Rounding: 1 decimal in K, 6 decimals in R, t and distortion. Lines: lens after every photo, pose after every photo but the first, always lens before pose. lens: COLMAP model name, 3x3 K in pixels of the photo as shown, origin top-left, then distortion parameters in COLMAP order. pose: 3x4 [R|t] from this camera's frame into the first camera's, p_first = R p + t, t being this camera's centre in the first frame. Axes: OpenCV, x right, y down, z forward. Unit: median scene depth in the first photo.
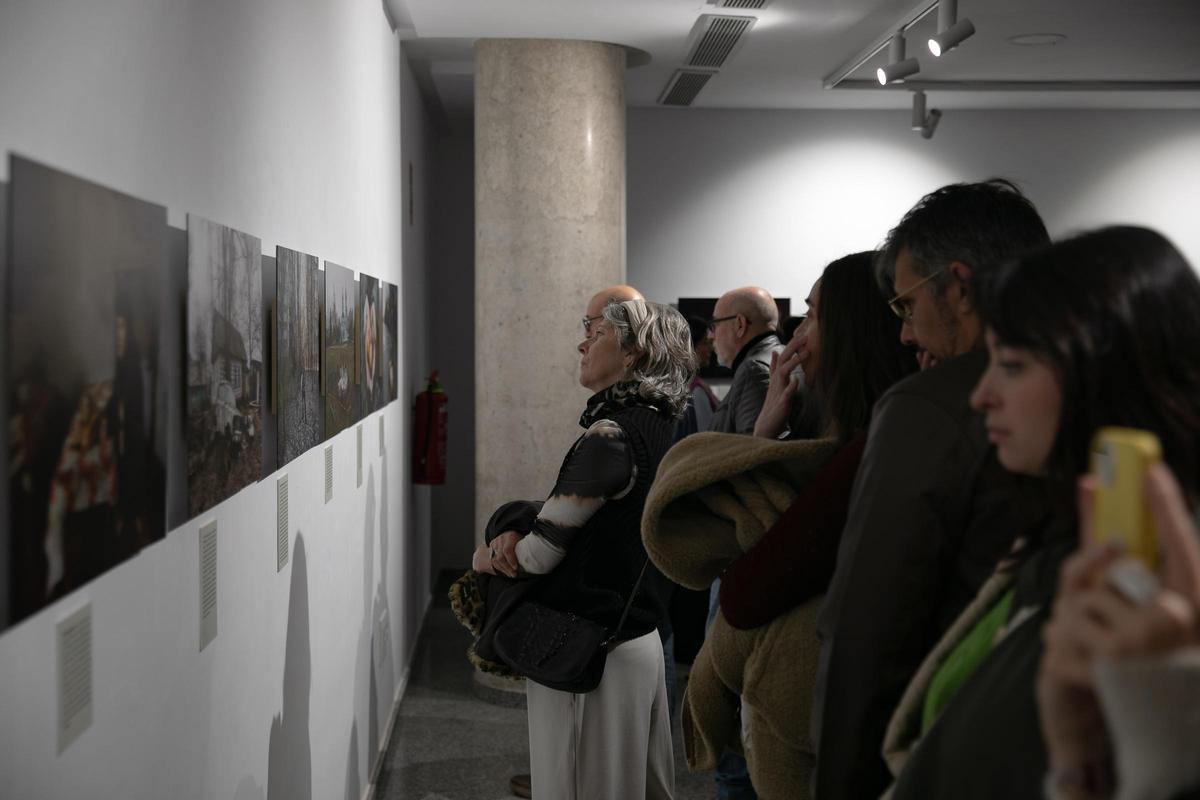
lens RADIAL K [[1552.3, 0, 600.0], [0, 1552.3, 400.0], [0, 0, 1]] dist [0.174651, -0.006059]
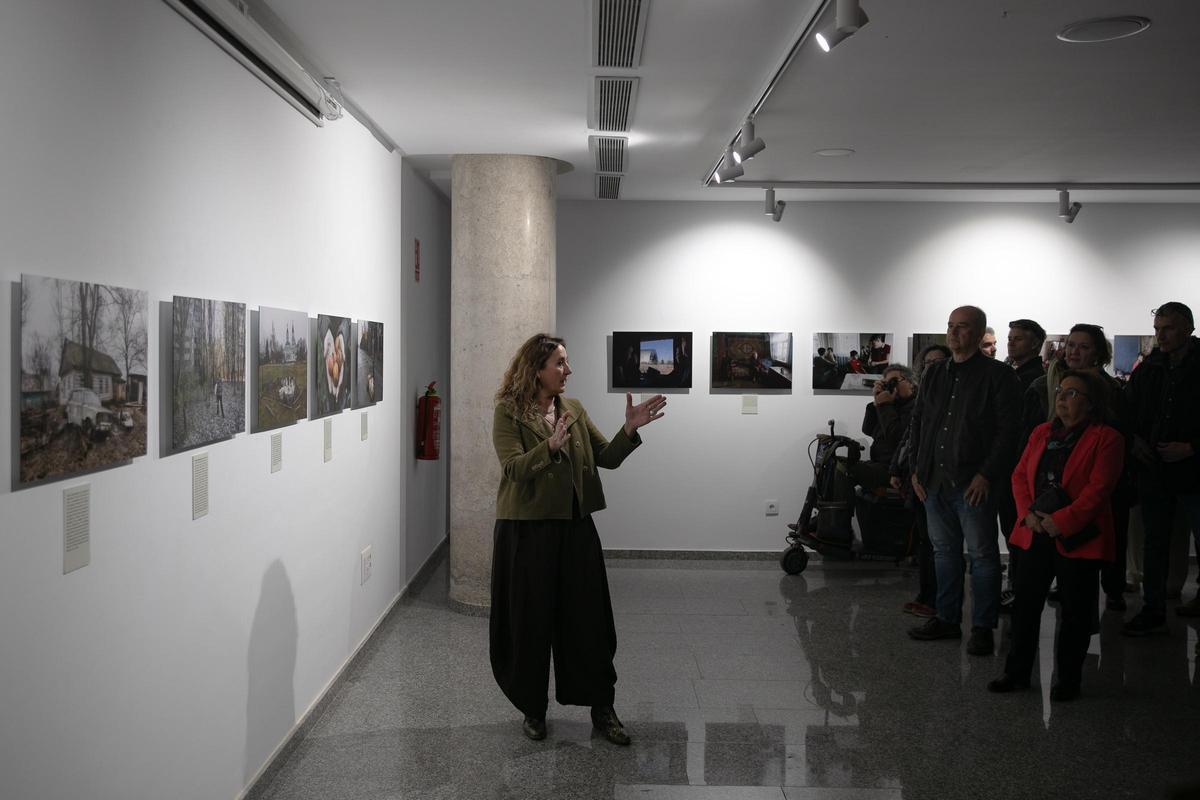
lens RADIAL K [[1065.3, 0, 550.5], [0, 1065.3, 396.9], [0, 0, 1]] dist [0.000708, 0.002268]
pose [[0.995528, 0.007903, -0.094140, 0.109937], [-0.008324, 0.999957, -0.004076, -0.001556], [0.094104, 0.004841, 0.995551, 0.022306]]
